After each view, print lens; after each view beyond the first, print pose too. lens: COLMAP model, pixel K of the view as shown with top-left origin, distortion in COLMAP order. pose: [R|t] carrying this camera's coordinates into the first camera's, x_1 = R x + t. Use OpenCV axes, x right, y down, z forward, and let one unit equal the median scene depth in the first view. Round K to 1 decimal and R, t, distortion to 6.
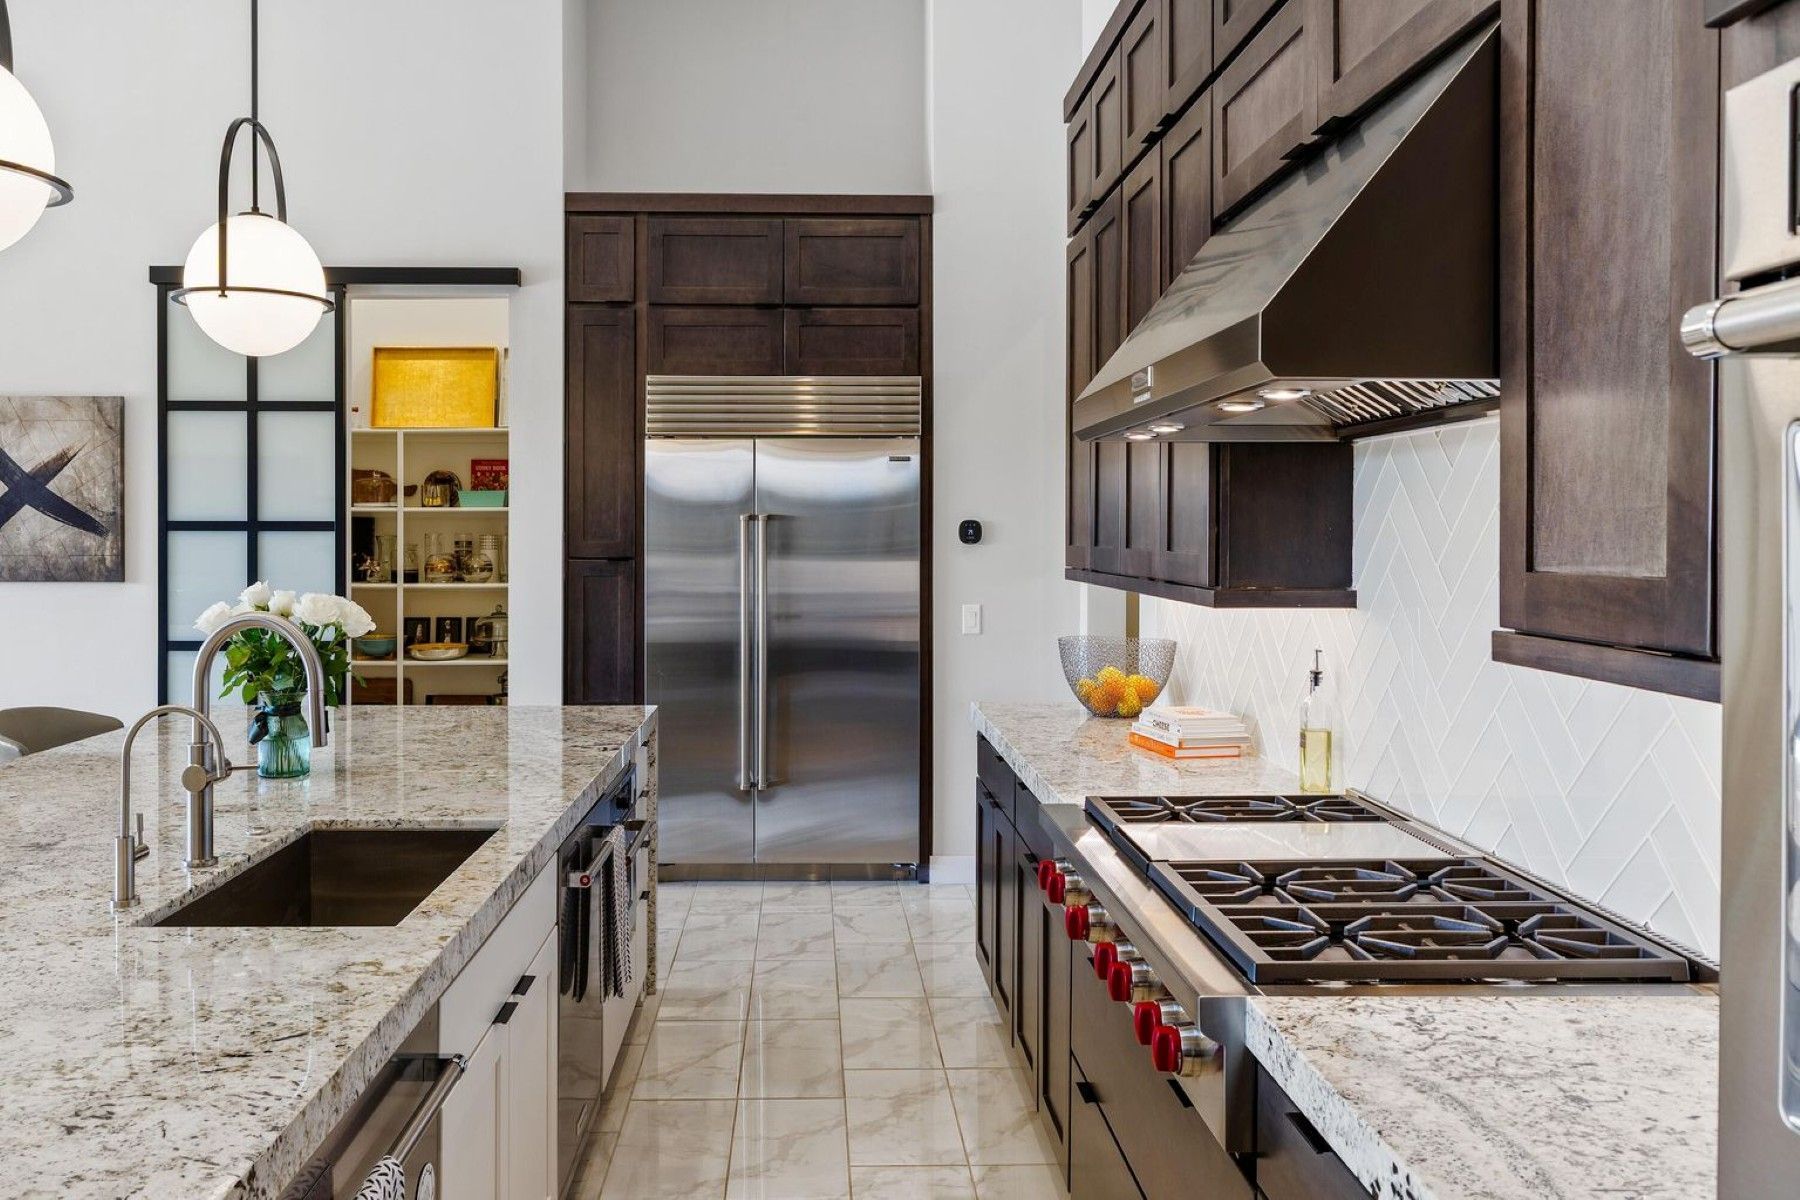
lens RADIAL K [[1328.5, 0, 824.6], [0, 1328.5, 542.6], [0, 0, 1]] dist [0.009186, -0.006492]
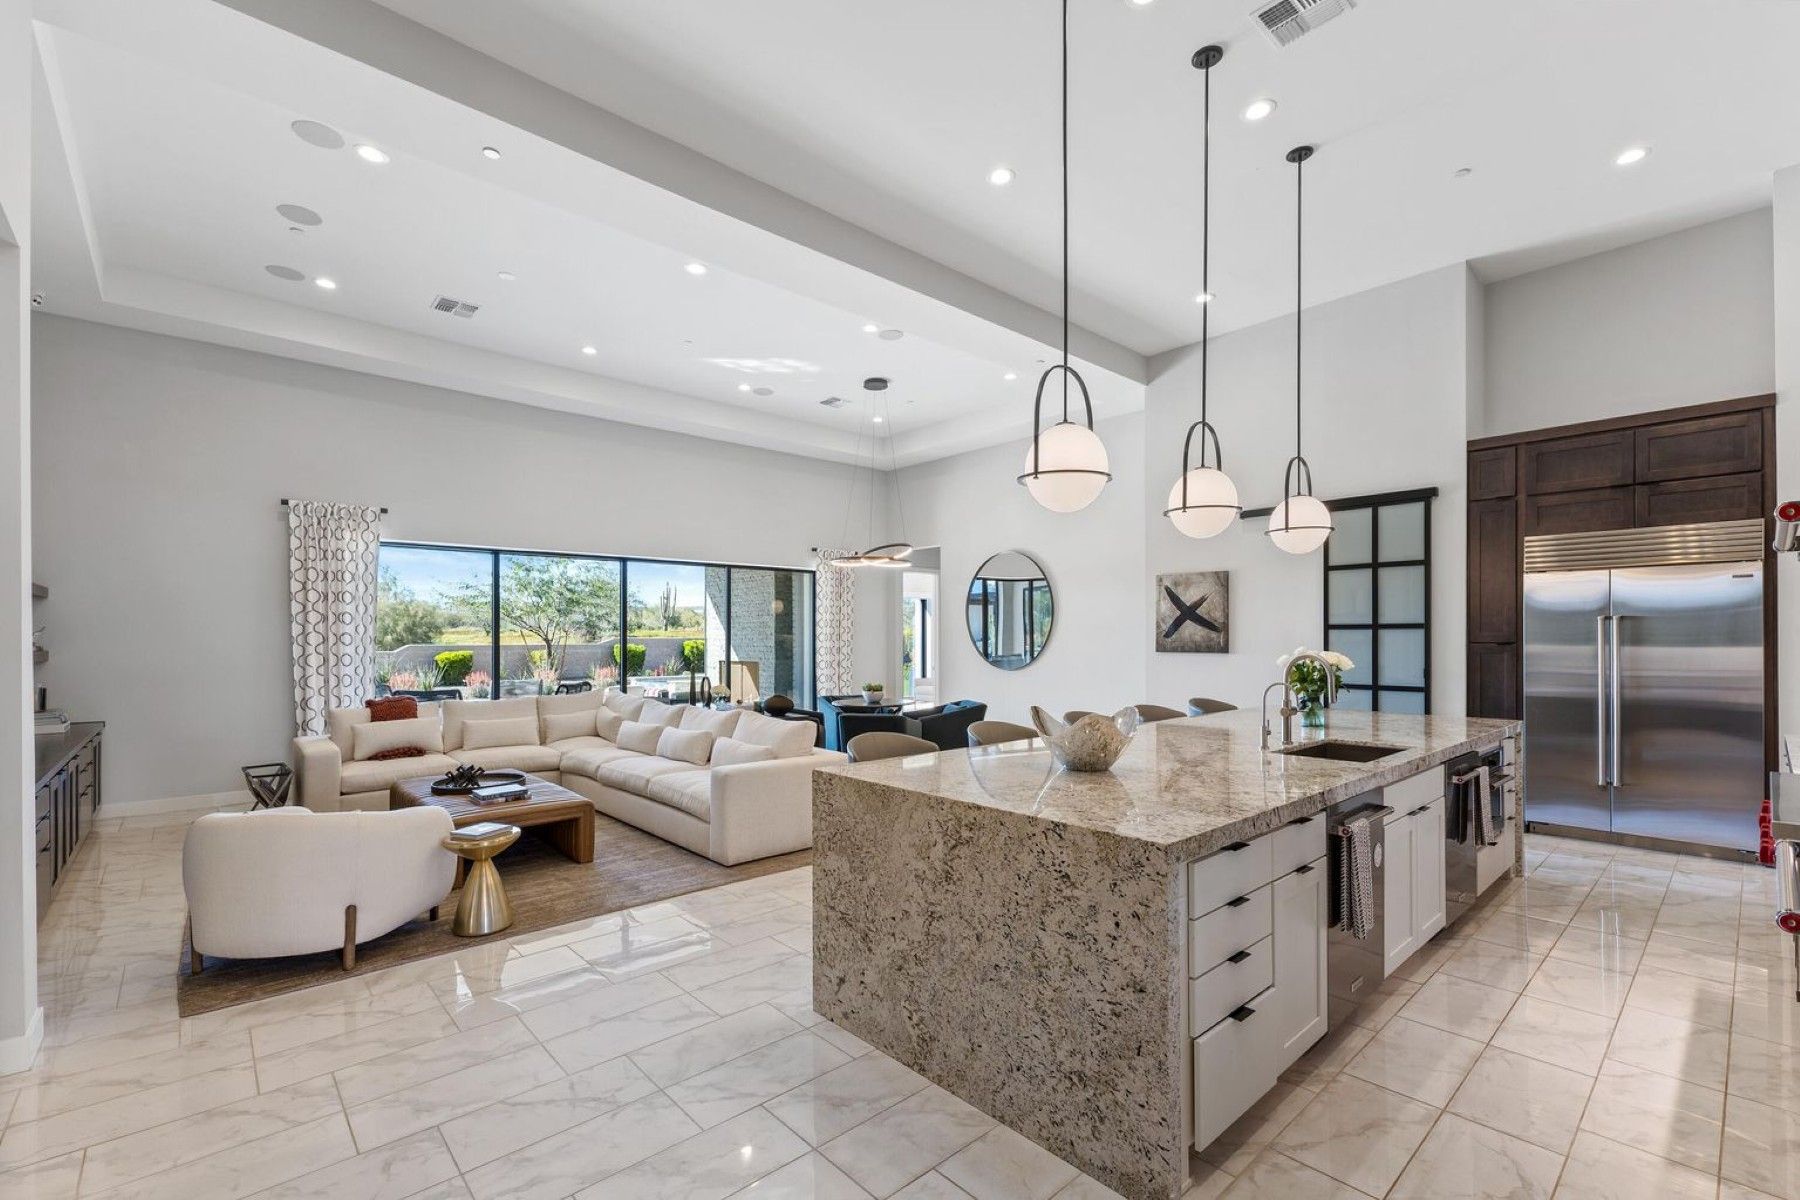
lens RADIAL K [[776.2, 0, 899.4], [0, 776.2, 634.4], [0, 0, 1]] dist [0.007584, -0.000381]
pose [[0.661382, -0.006511, -0.750021, 0.152751], [-0.002285, 0.999940, -0.010695, 0.022951], [0.750046, 0.008787, 0.661328, -0.483206]]
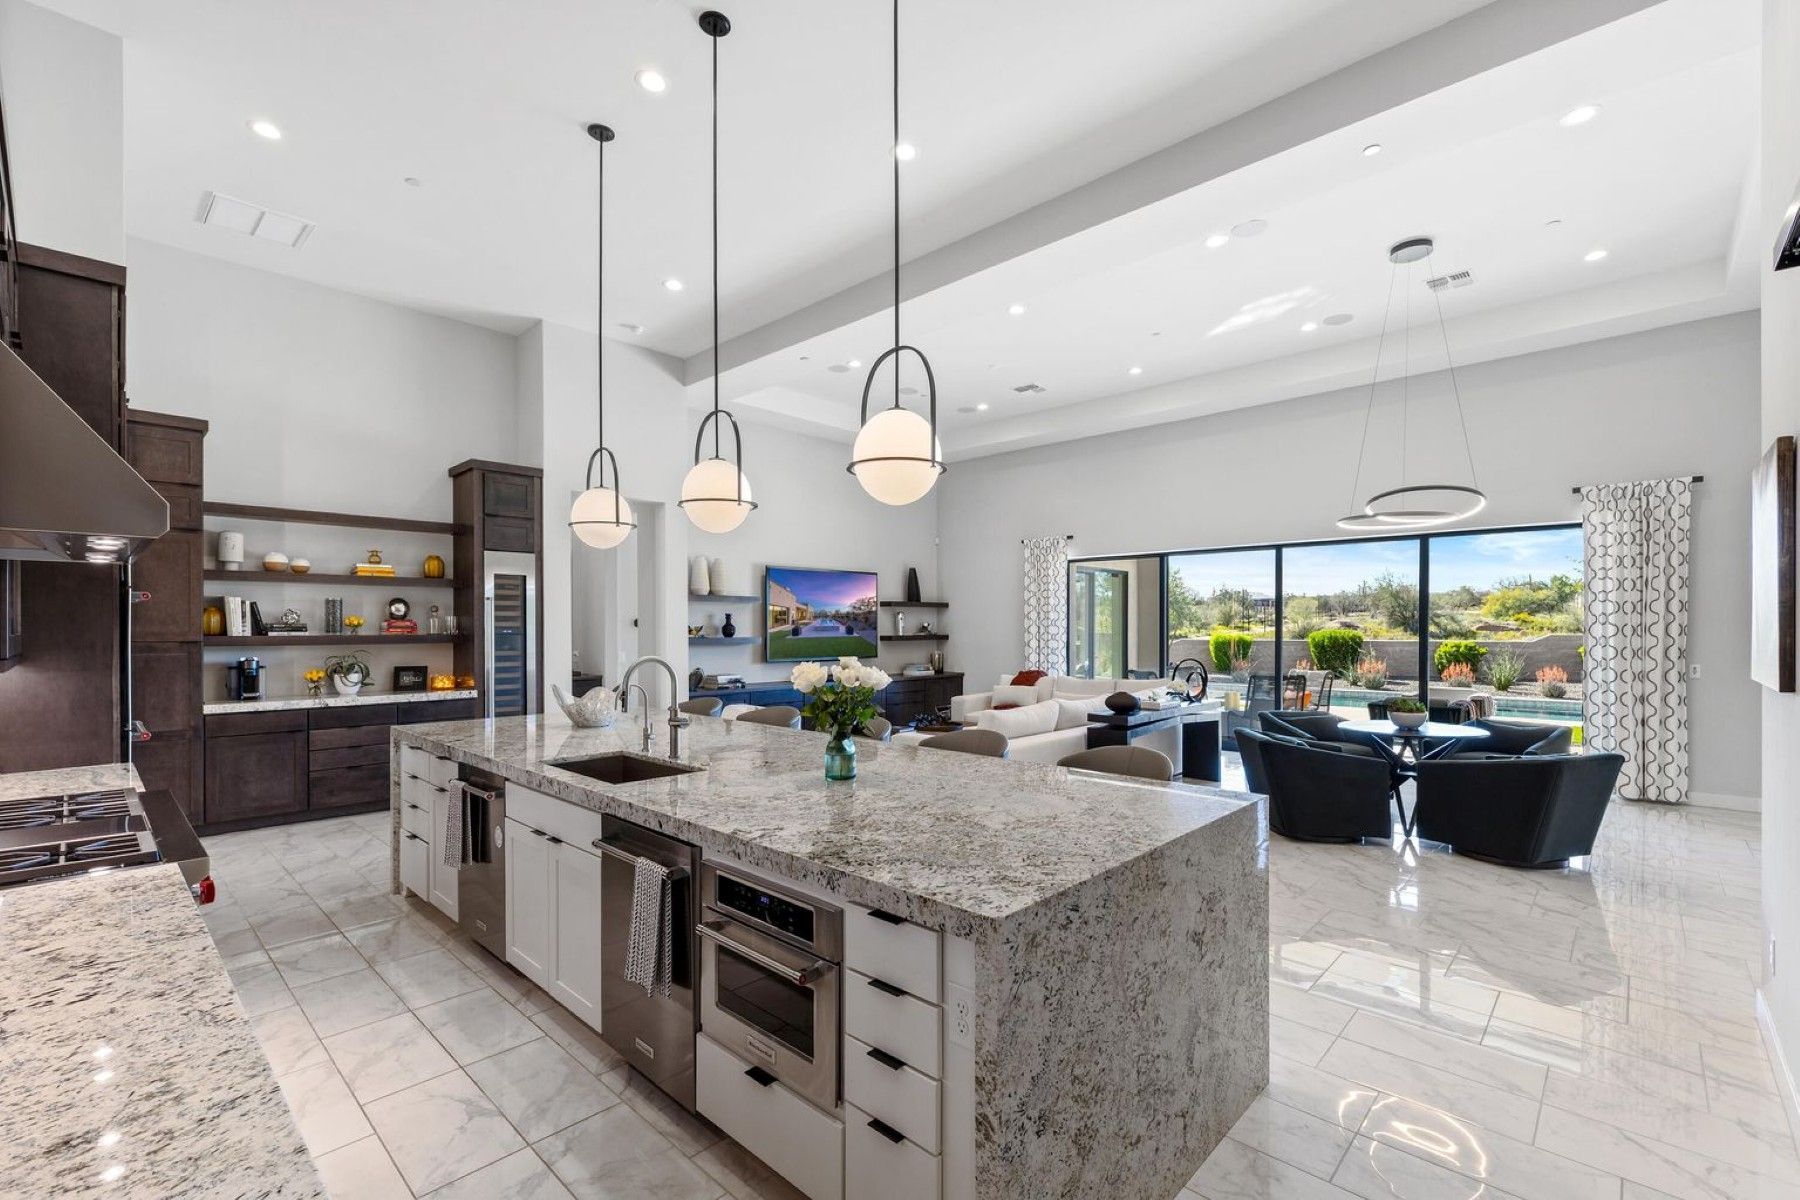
lens RADIAL K [[776.2, 0, 899.4], [0, 776.2, 634.4], [0, 0, 1]] dist [0.007584, -0.000381]
pose [[-0.696559, 0.006451, -0.717470, 0.195614], [-0.006298, 0.999866, 0.015105, -0.009620], [0.717472, 0.015040, -0.696425, 1.631830]]
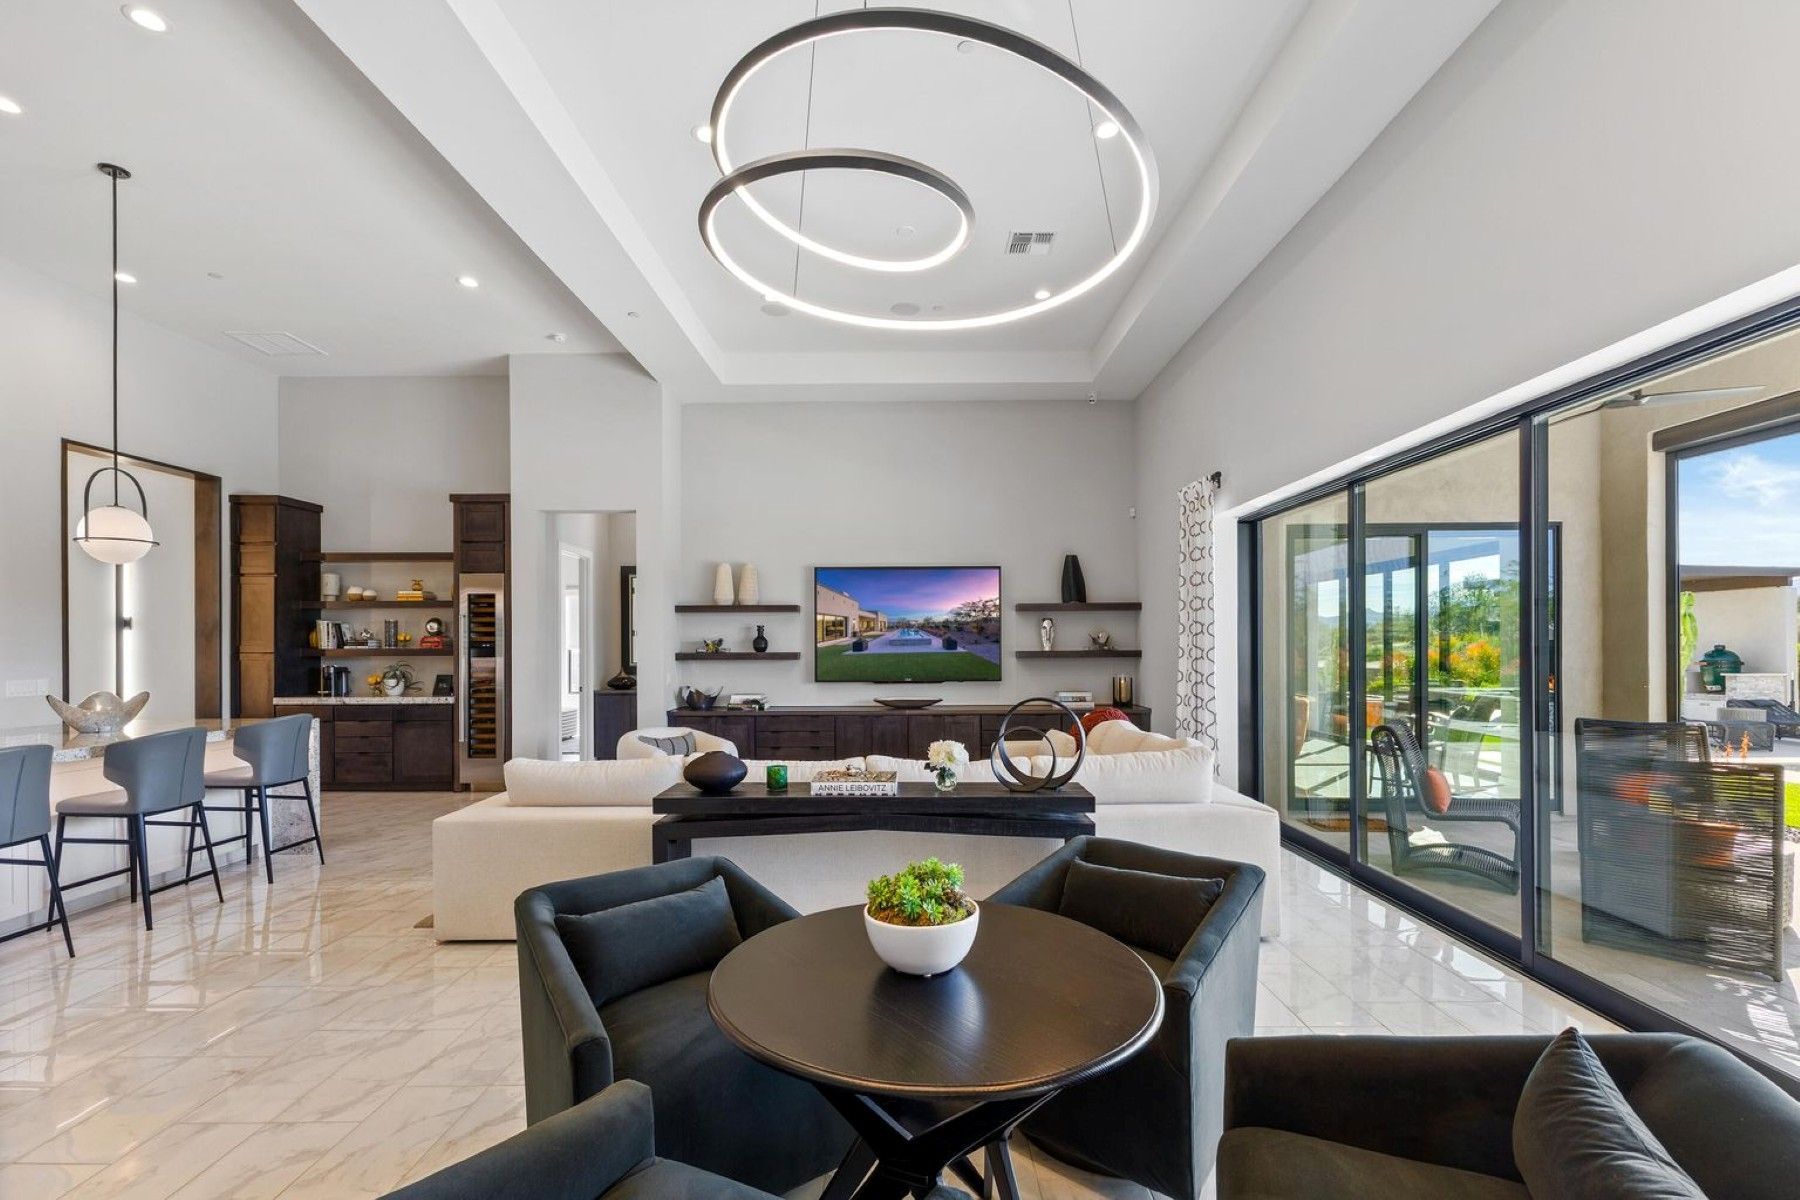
lens RADIAL K [[793.6, 0, 902.8], [0, 793.6, 646.1], [0, 0, 1]] dist [0.011928, 0.000080]
pose [[-0.999657, 0.004012, 0.025877, -1.932733], [0.004191, 0.999967, 0.006893, 0.012652], [-0.025849, 0.007000, -0.999641, 1.756483]]
